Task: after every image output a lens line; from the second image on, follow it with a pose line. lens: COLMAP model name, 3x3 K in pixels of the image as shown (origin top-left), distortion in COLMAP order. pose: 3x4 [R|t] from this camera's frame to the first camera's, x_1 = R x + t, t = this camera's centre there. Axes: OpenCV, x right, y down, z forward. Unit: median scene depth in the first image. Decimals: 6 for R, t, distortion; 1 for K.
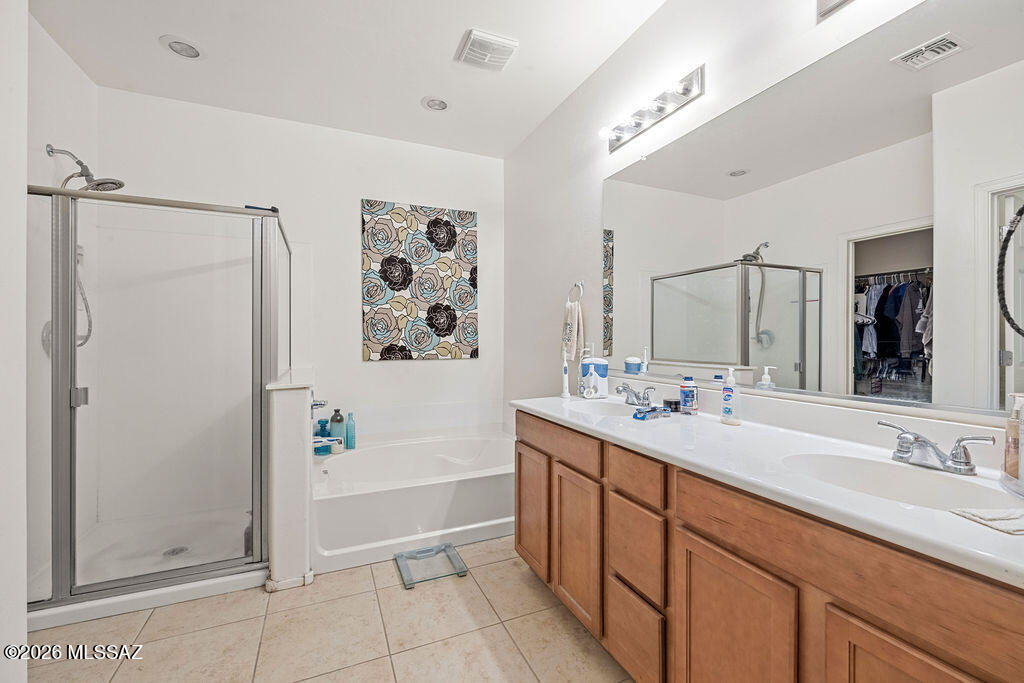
lens RADIAL K [[428.2, 0, 512.9], [0, 428.2, 338.5], [0, 0, 1]] dist [0.001081, -0.000013]
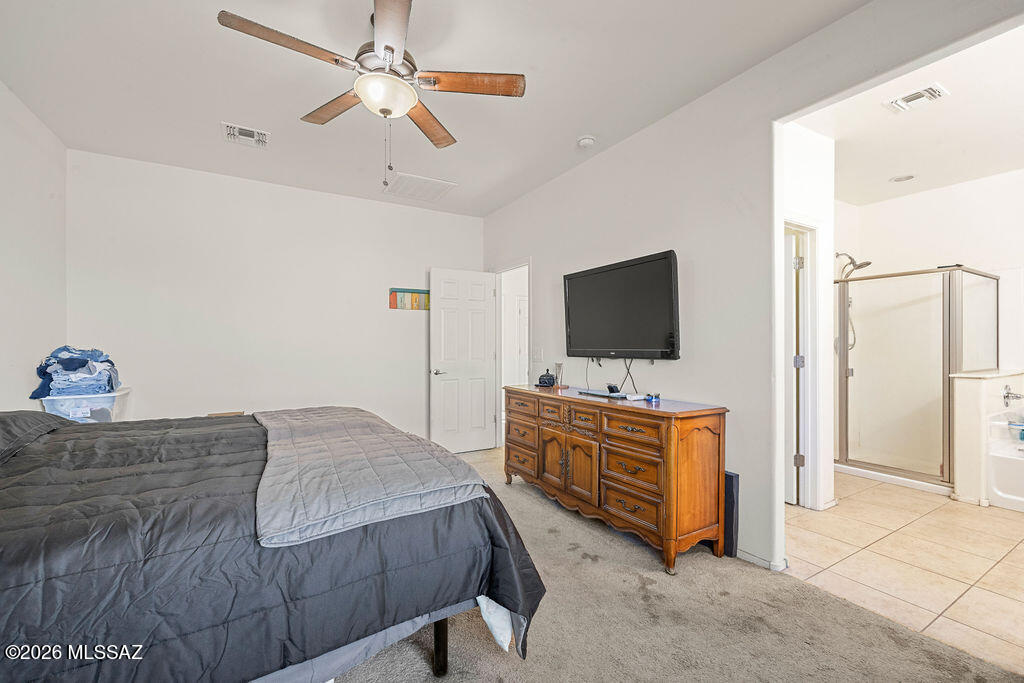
lens RADIAL K [[432.7, 0, 512.0], [0, 432.7, 344.6], [0, 0, 1]] dist [0.000357, -0.000204]
pose [[0.115204, 0.000401, -0.993342, 0.821790], [-0.000082, 1.000000, 0.000394, -0.005873], [0.993342, 0.000036, 0.115204, -0.807527]]
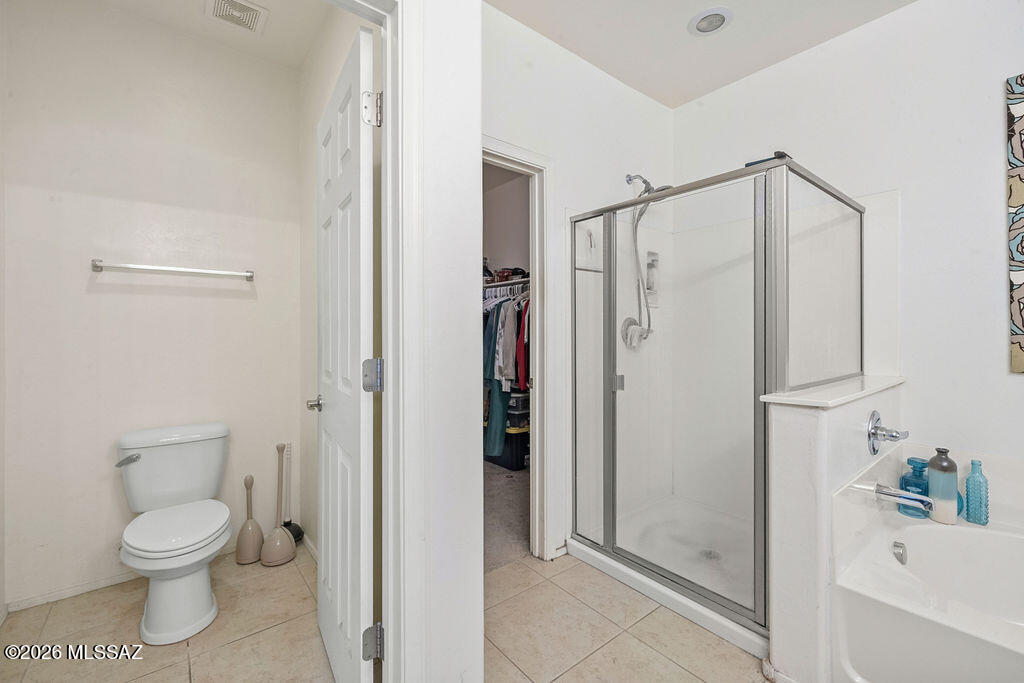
lens RADIAL K [[433.8, 0, 513.2], [0, 433.8, 331.3], [0, 0, 1]] dist [0.000021, -0.000120]
pose [[0.253295, -0.001438, -0.967388, 0.039737], [0.000883, 0.999999, -0.001255, -0.000724], [0.967389, -0.000536, 0.253296, 0.361955]]
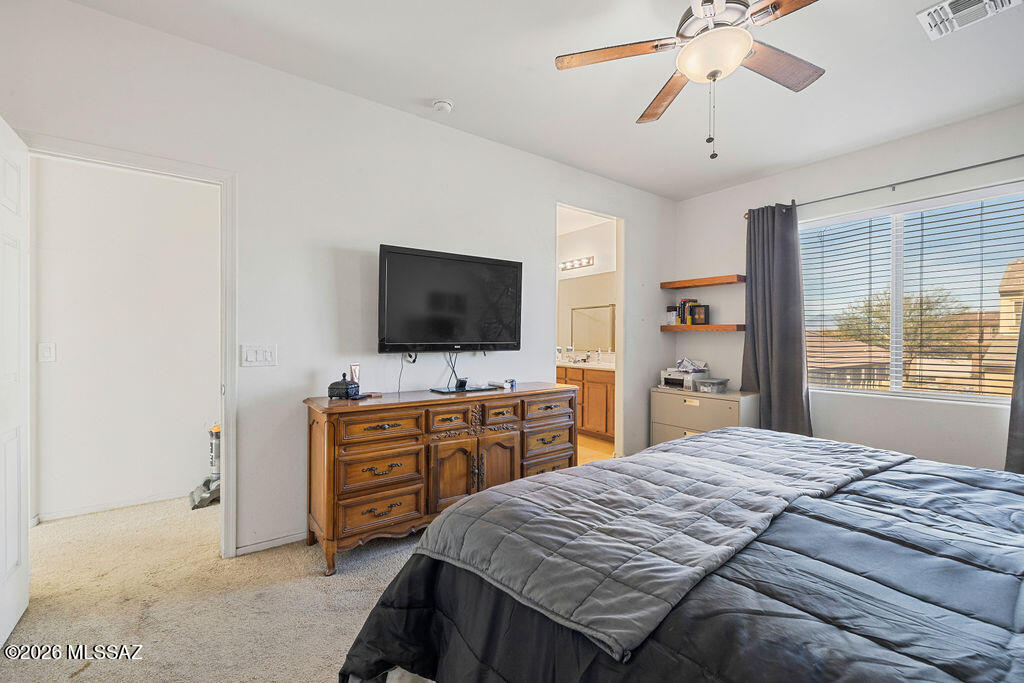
lens RADIAL K [[428.2, 0, 512.9], [0, 428.2, 338.5], [0, 0, 1]] dist [0.001081, -0.000013]
pose [[0.977637, 0.006604, 0.210194, -0.687319], [-0.006916, 0.999976, 0.000750, -0.004279], [-0.210184, -0.002187, 0.977659, -1.693346]]
